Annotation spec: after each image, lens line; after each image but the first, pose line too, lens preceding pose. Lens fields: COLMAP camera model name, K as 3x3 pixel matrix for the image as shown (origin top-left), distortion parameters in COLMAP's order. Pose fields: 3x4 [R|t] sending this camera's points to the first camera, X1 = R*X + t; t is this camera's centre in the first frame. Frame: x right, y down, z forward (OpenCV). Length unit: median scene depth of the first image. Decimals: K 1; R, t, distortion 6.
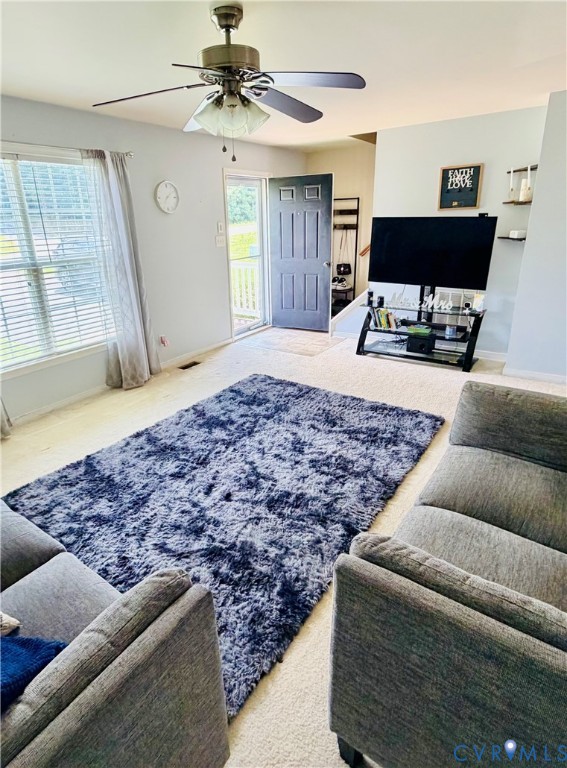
lens RADIAL K [[415.8, 0, 272.1], [0, 415.8, 366.7], [0, 0, 1]] dist [-0.001019, 0.000245]
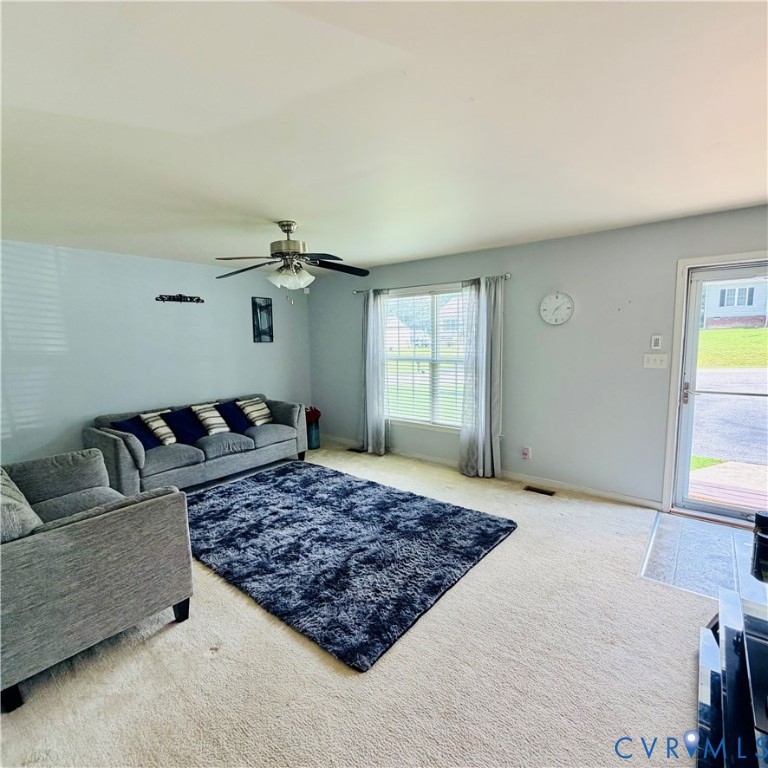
lens RADIAL K [[415.2, 0, 384.0], [0, 415.2, 384.0], [0, 0, 1]] dist [0.001516, 0.000043]
pose [[-0.069014, 0.153899, -0.985674, 1.047394], [-0.313213, 0.934728, 0.167874, -0.413401], [0.947172, 0.320311, -0.016306, 1.017266]]
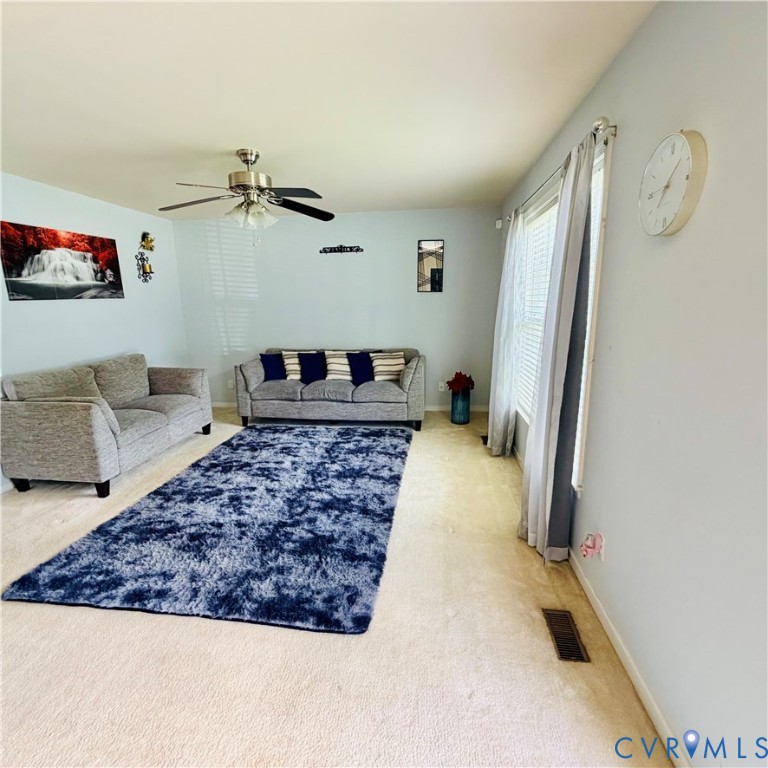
lens RADIAL K [[415.2, 0, 384.0], [0, 415.2, 384.0], [0, 0, 1]] dist [0.001516, 0.000043]
pose [[-0.889620, 0.141773, -0.434140, 0.137073], [-0.106918, 0.859529, 0.499779, -0.602392], [0.444011, 0.491031, -0.749495, 1.768074]]
